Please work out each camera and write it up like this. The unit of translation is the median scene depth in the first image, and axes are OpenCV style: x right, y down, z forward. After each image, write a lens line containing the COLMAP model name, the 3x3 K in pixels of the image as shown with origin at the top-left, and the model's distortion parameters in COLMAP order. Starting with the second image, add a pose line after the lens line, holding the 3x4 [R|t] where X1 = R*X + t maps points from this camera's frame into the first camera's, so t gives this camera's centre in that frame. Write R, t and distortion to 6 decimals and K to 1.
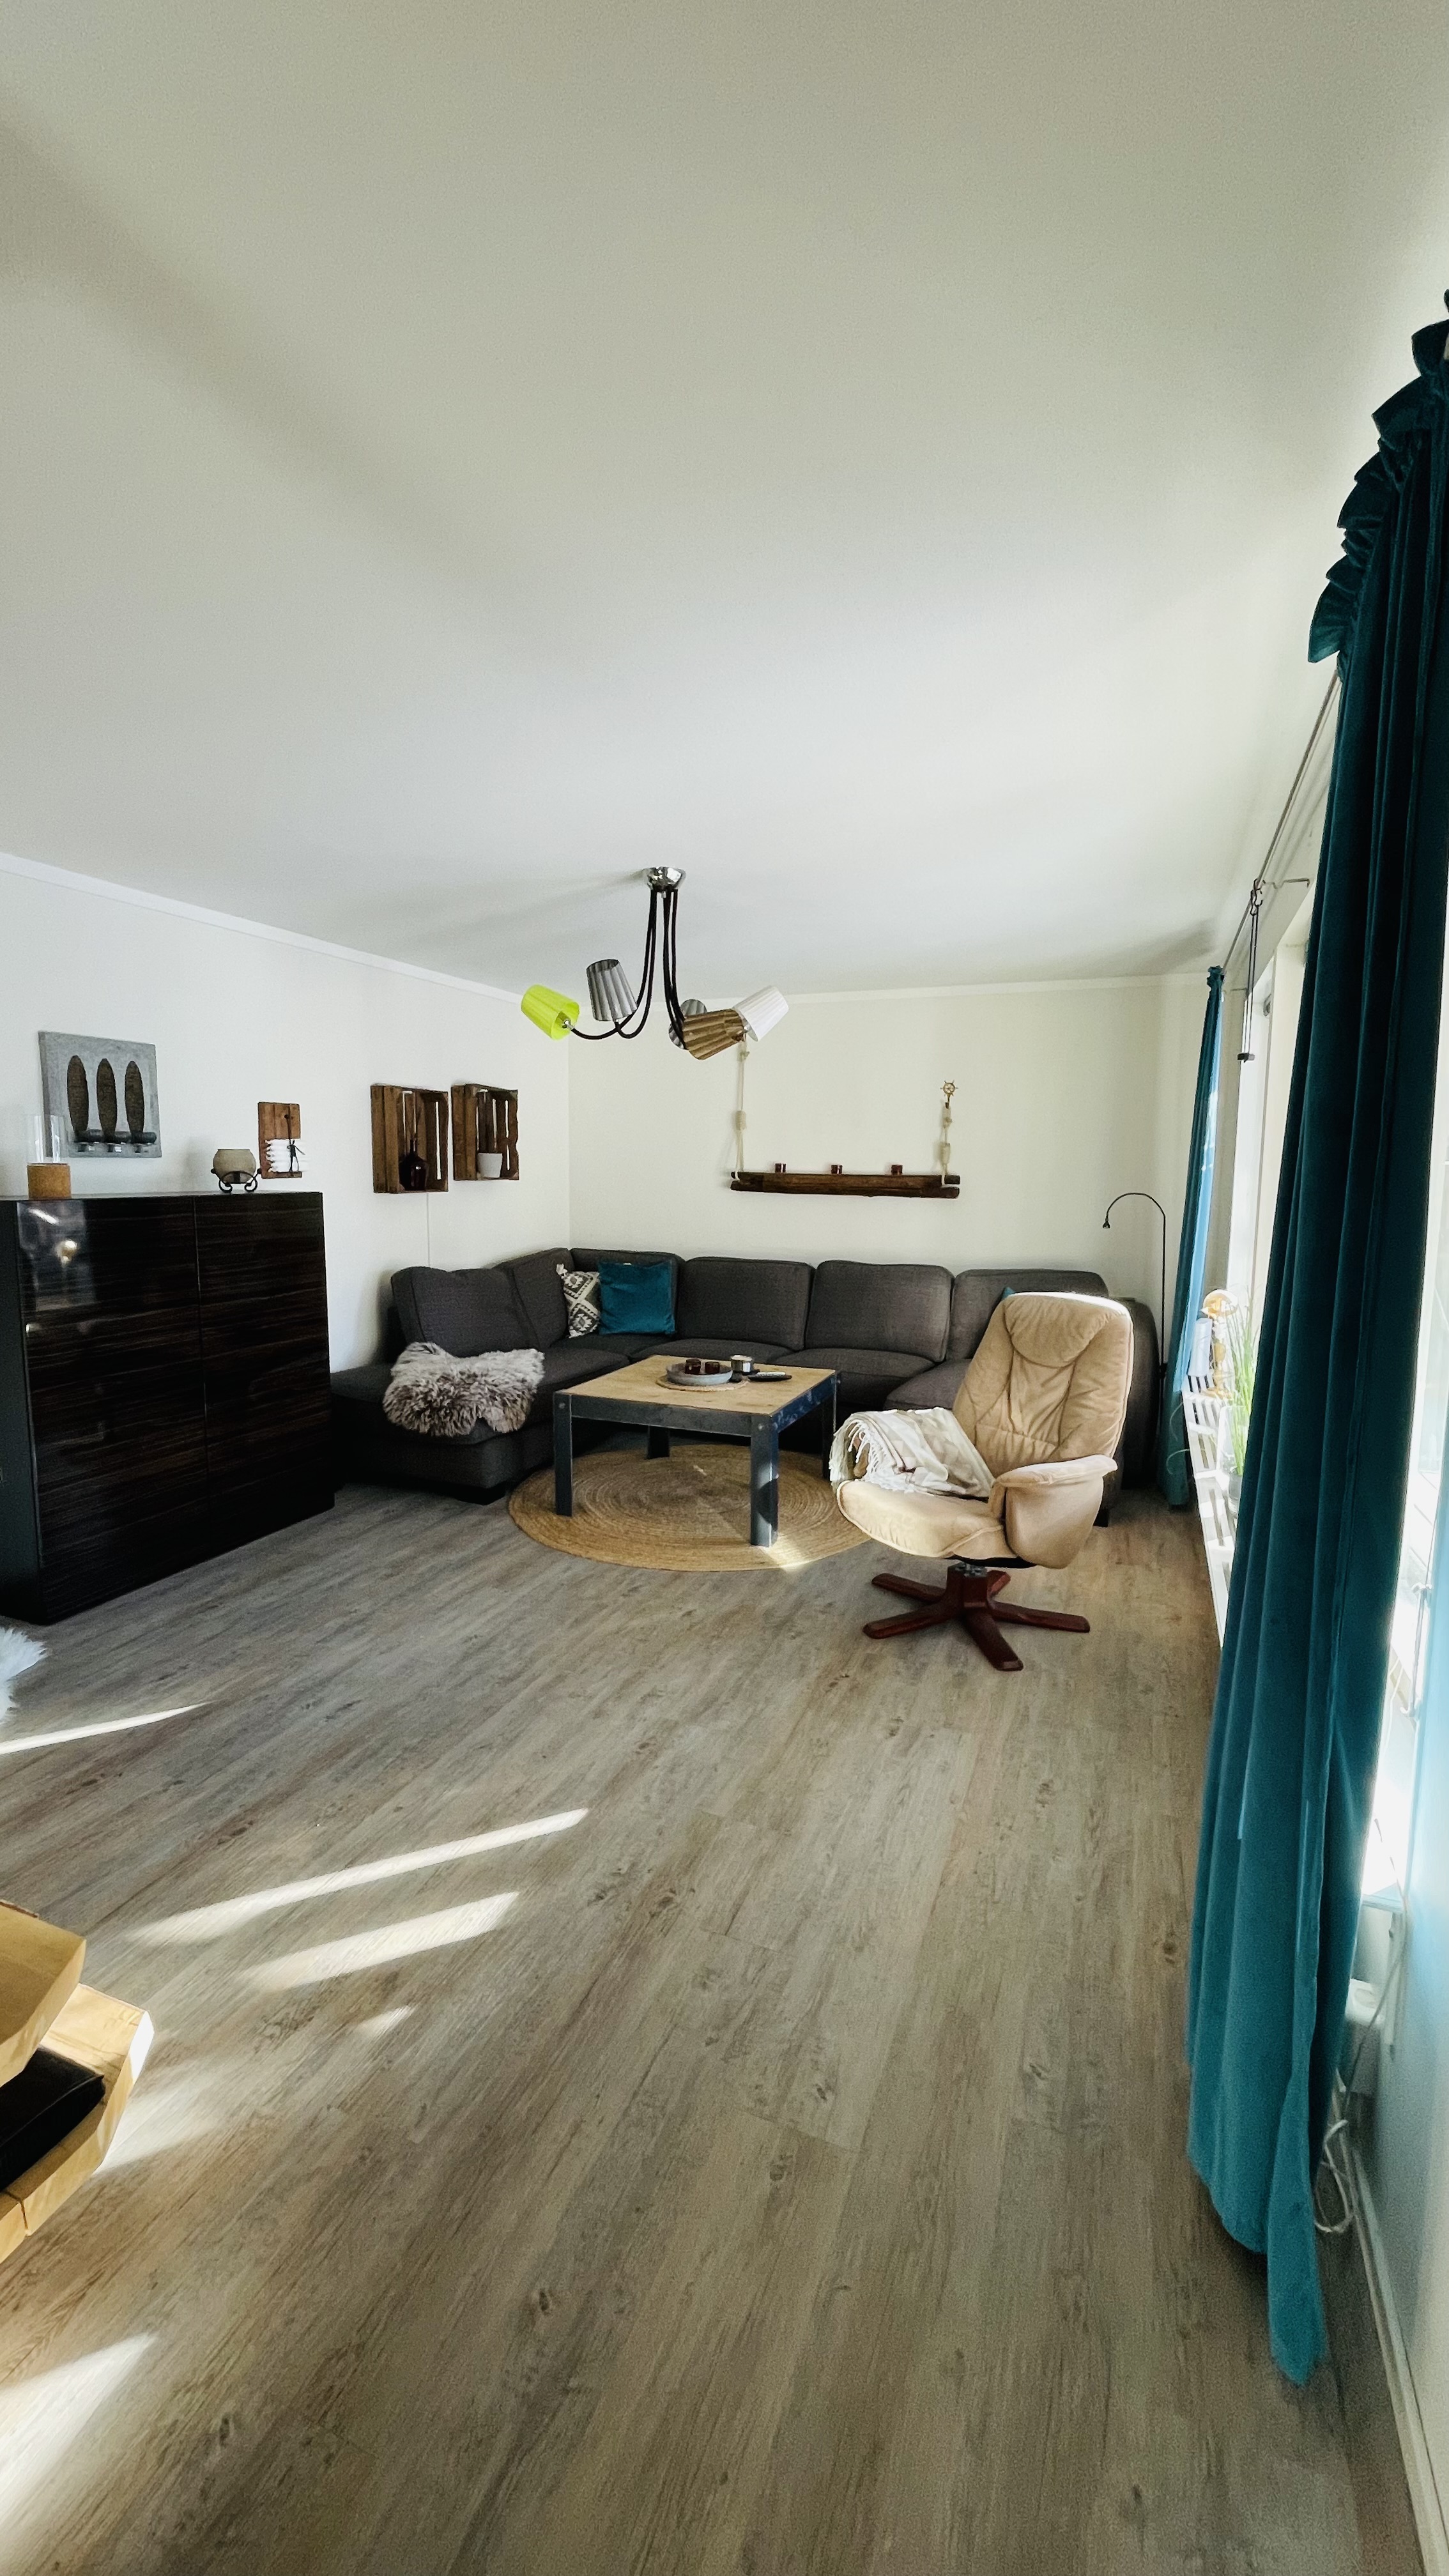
lens RADIAL K [[1038.3, 0, 724.7], [0, 1038.3, 1292.5], [0, 0, 1]] dist [-0.004208, -0.000056]
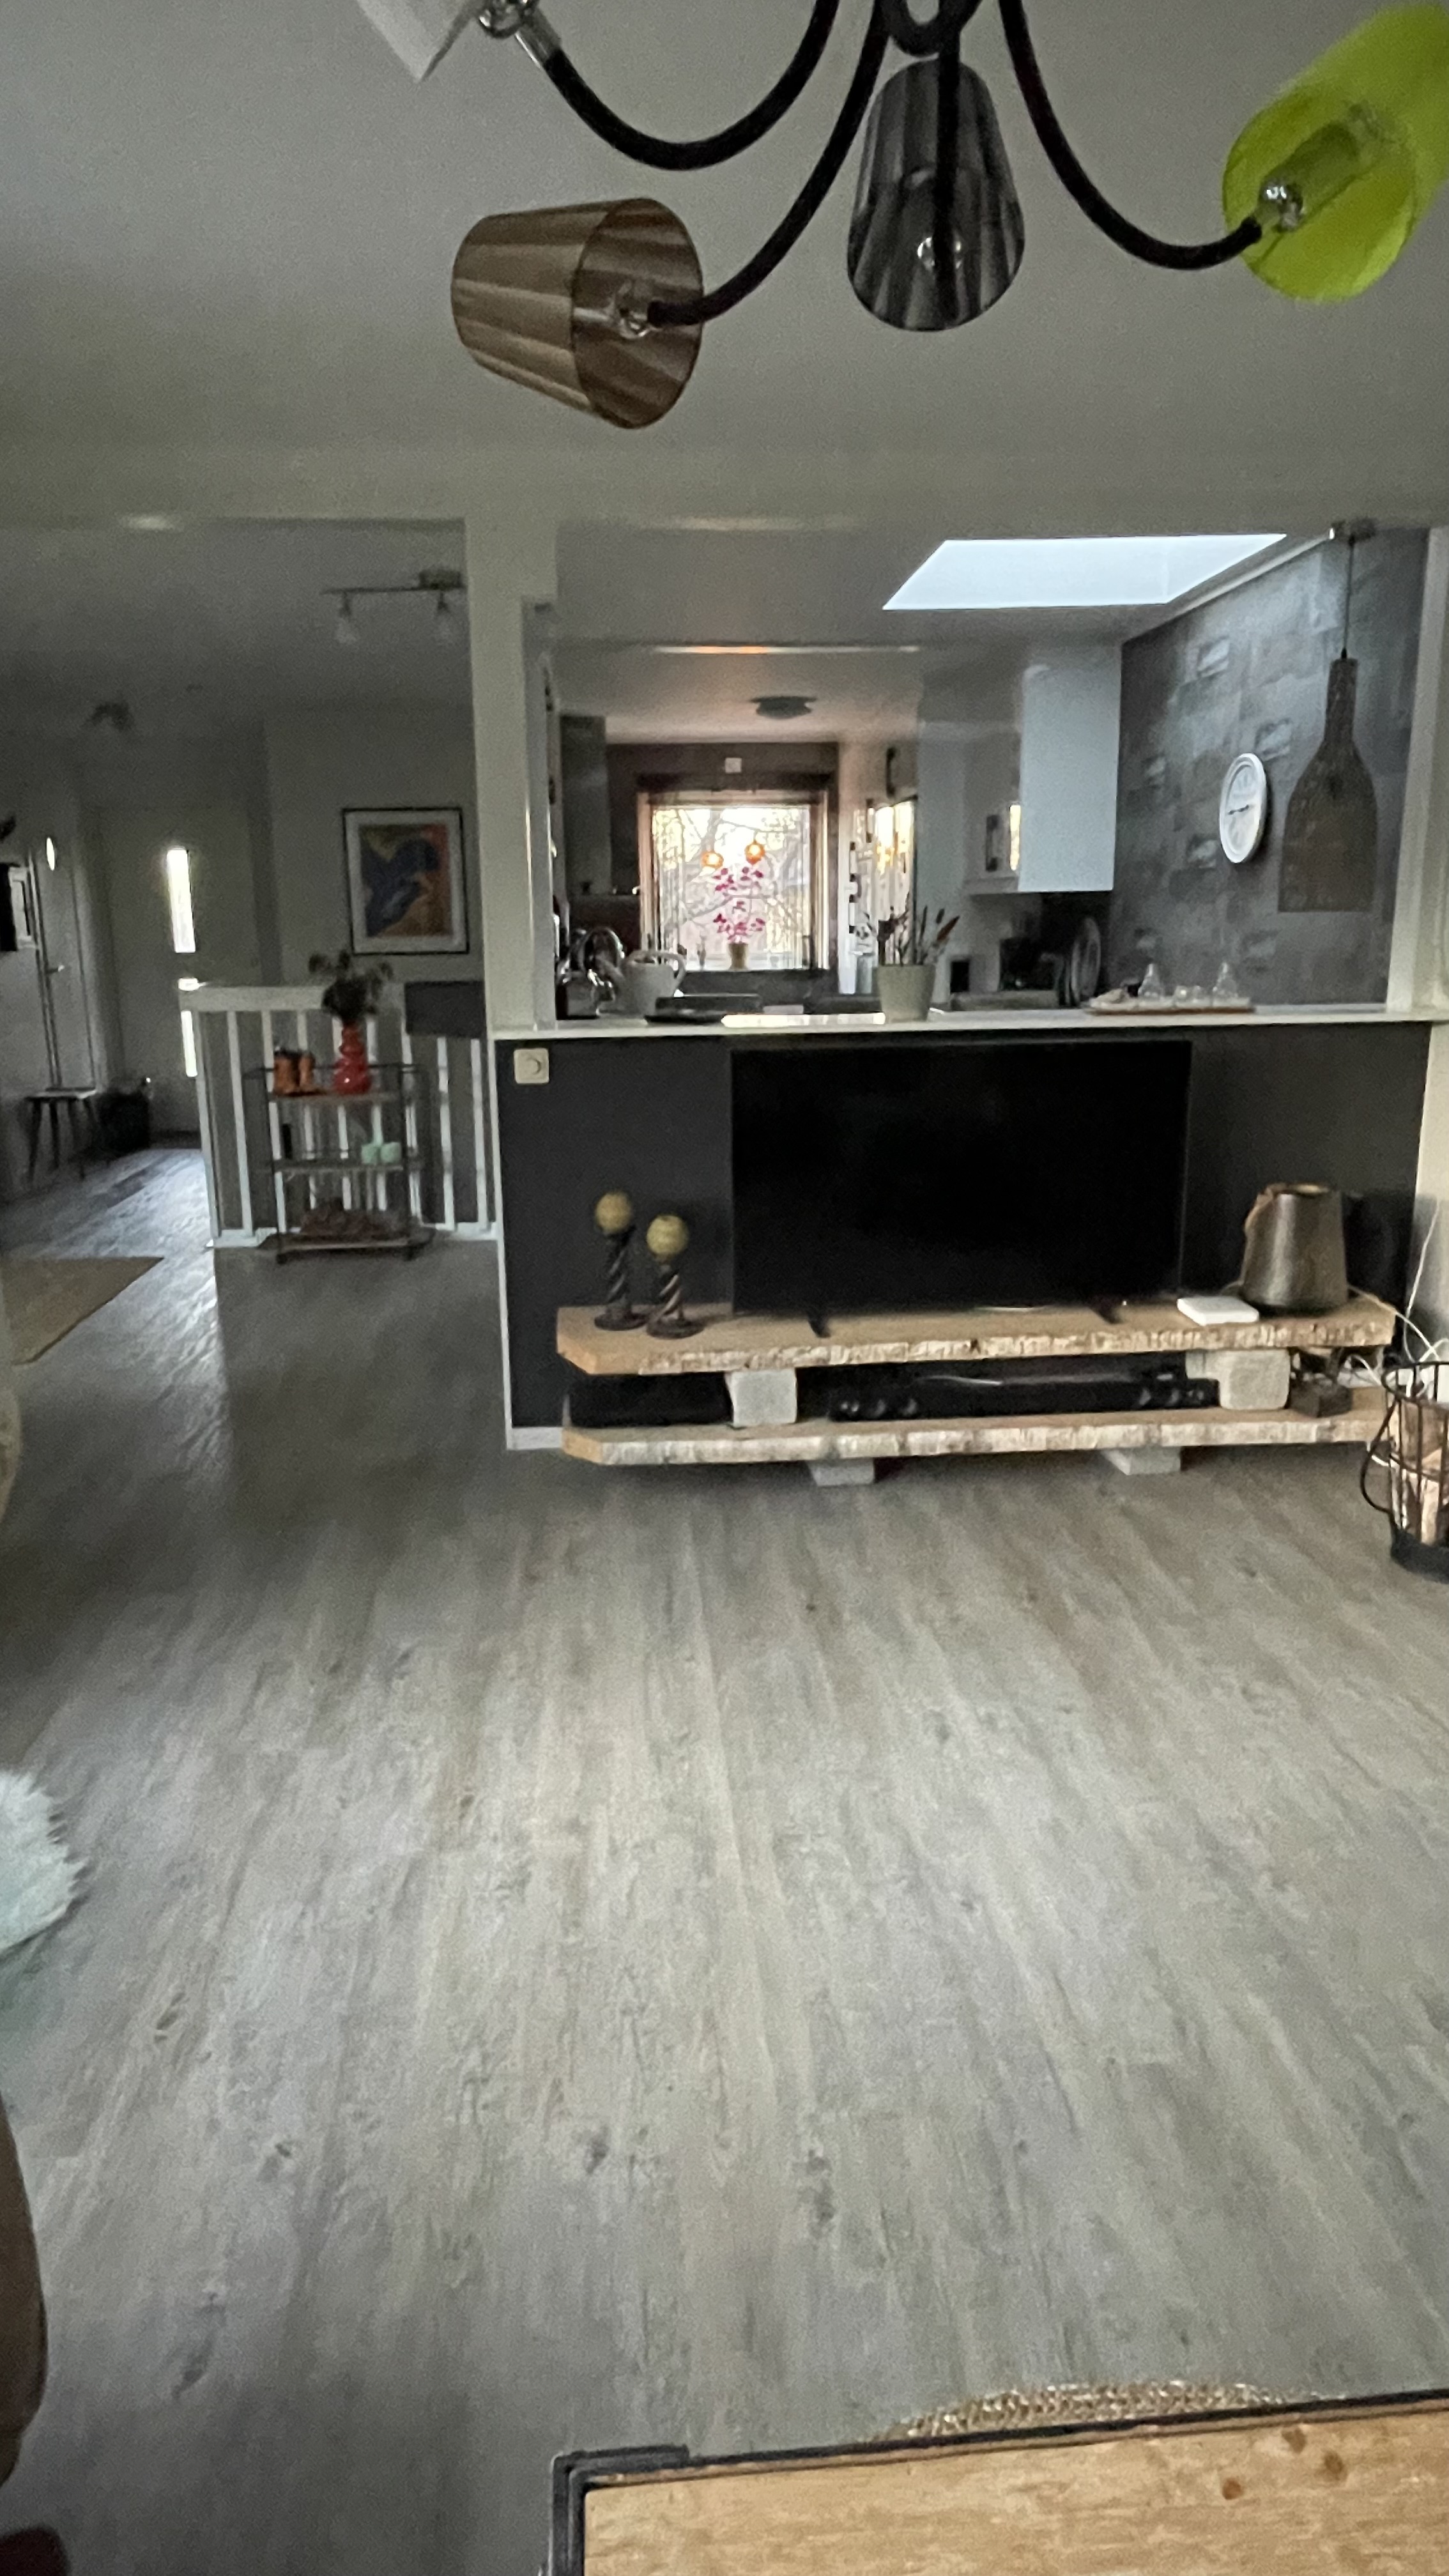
lens RADIAL K [[1596.2, 0, 728.4], [0, 1596.2, 1286.2], [0, 0, 1]] dist [0.000318, -0.000020]
pose [[-0.897082, 0.106385, -0.428866, 0.152463], [-0.047876, 0.941468, 0.333685, -0.187655], [0.439263, 0.319875, -0.839481, 1.626116]]
